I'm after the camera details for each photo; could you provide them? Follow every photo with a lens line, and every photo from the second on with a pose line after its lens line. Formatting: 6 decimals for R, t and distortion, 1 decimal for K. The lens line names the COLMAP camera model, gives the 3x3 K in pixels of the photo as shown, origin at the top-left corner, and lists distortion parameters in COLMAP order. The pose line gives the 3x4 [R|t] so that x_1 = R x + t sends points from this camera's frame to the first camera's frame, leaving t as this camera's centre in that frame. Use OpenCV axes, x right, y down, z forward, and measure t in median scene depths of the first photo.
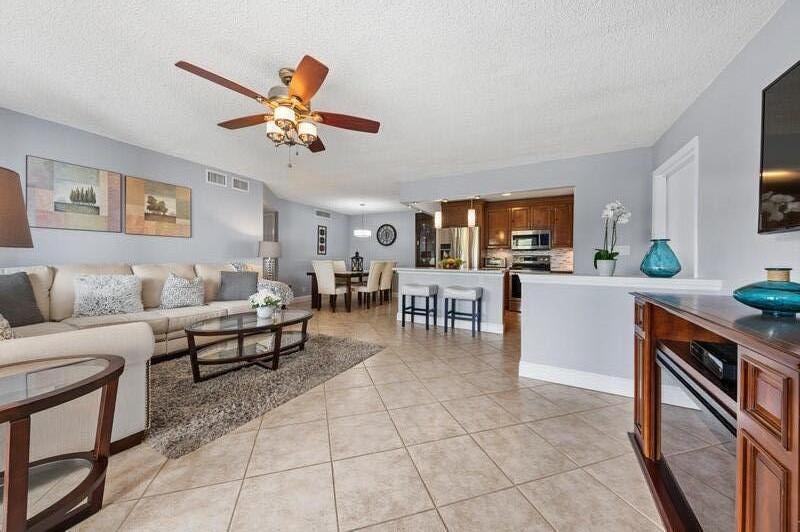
lens RADIAL K [[278.2, 0, 399.9], [0, 278.2, 260.9], [0, 0, 1]] dist [-0.000324, -0.000064]
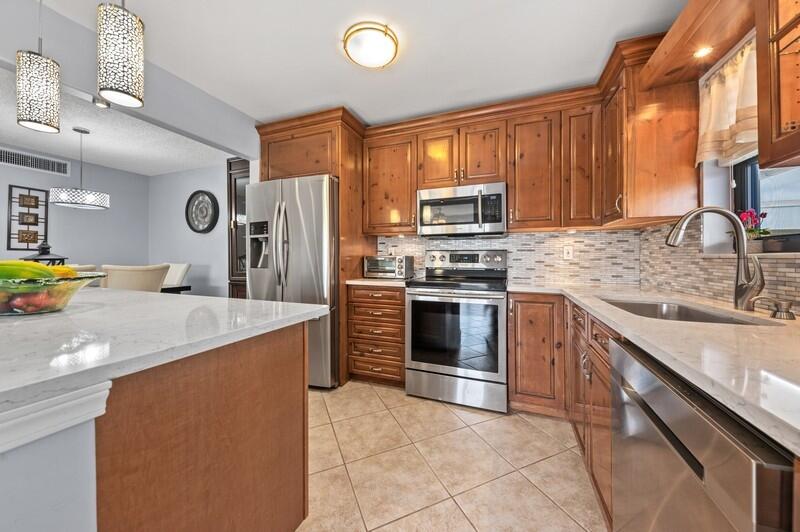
lens RADIAL K [[284.4, 0, 398.8], [0, 284.4, 256.0], [0, 0, 1]] dist [-0.000791, -0.000237]
pose [[0.993320, -0.005892, 0.115241, 0.311049], [0.007270, 0.999907, -0.011543, -0.005701], [-0.115162, 0.012304, 0.993270, 0.561235]]
